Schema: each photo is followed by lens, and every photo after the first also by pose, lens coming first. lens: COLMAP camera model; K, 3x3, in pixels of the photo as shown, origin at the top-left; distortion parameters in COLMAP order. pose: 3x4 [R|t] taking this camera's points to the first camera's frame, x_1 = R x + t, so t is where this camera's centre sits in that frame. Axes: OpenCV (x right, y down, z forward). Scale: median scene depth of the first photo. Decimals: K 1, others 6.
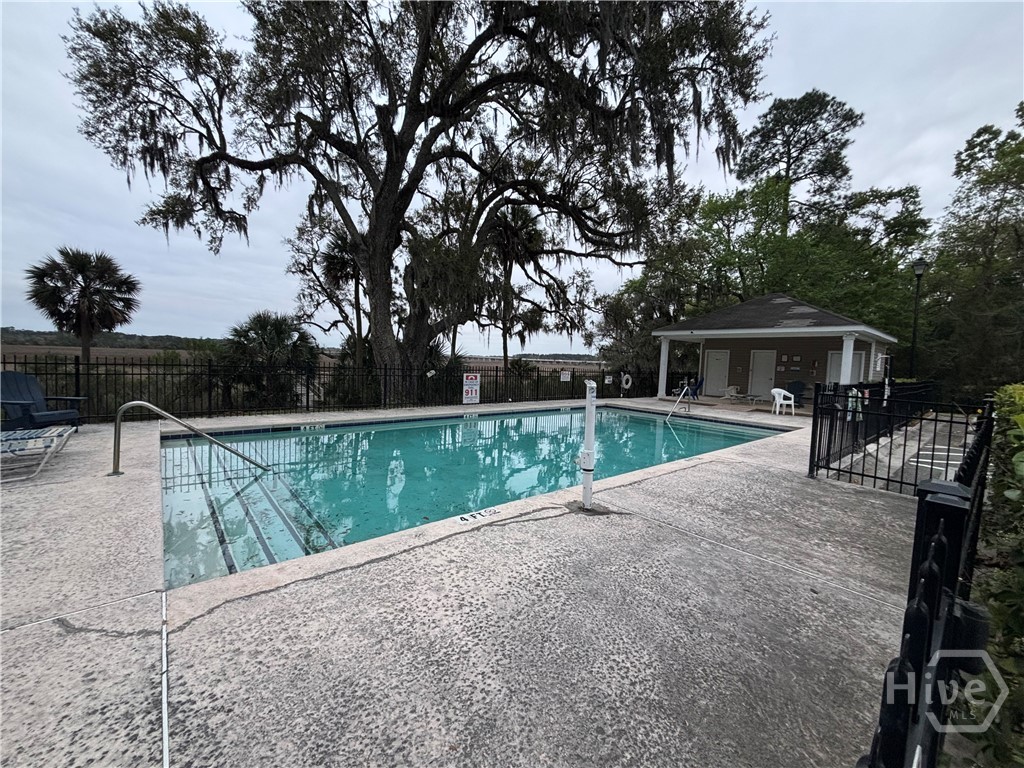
lens RADIAL K [[414.0, 0, 514.7], [0, 414.0, 388.3], [0, 0, 1]] dist [-0.000945, -0.000671]
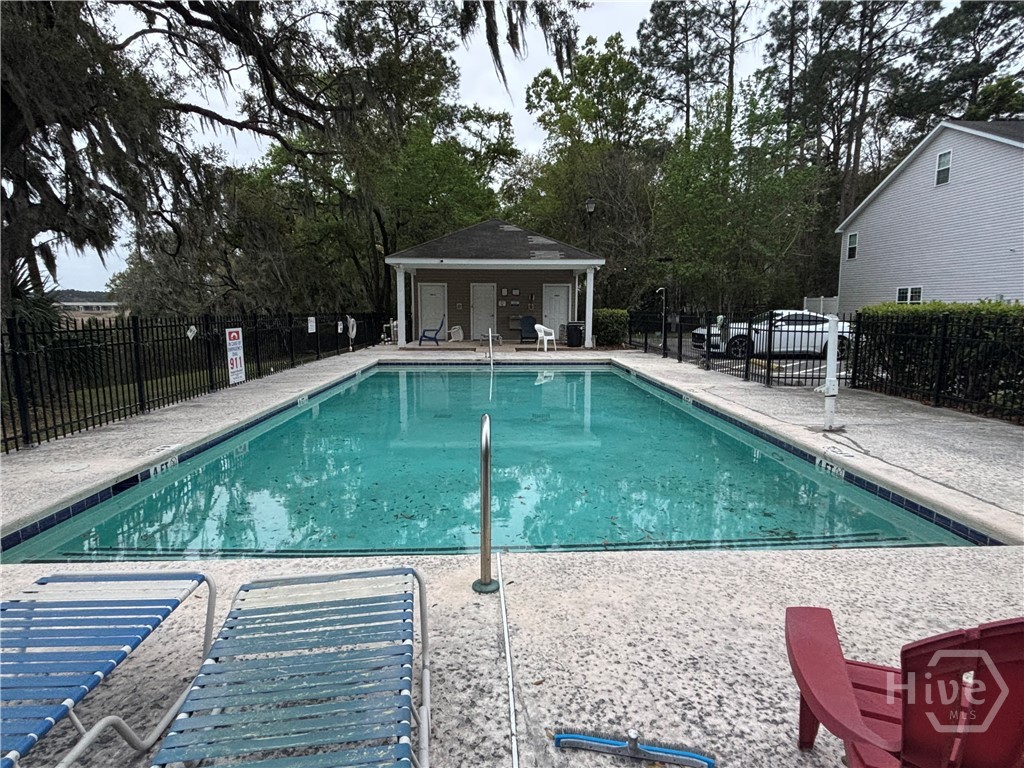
lens RADIAL K [[594.0, 0, 511.9], [0, 594.0, 386.8], [0, 0, 1]] dist [0.000806, 0.000543]
pose [[0.618709, -0.138513, 0.773313, -0.689532], [0.066409, 0.990033, 0.124198, -0.044632], [-0.782808, -0.025488, 0.621741, 0.271868]]
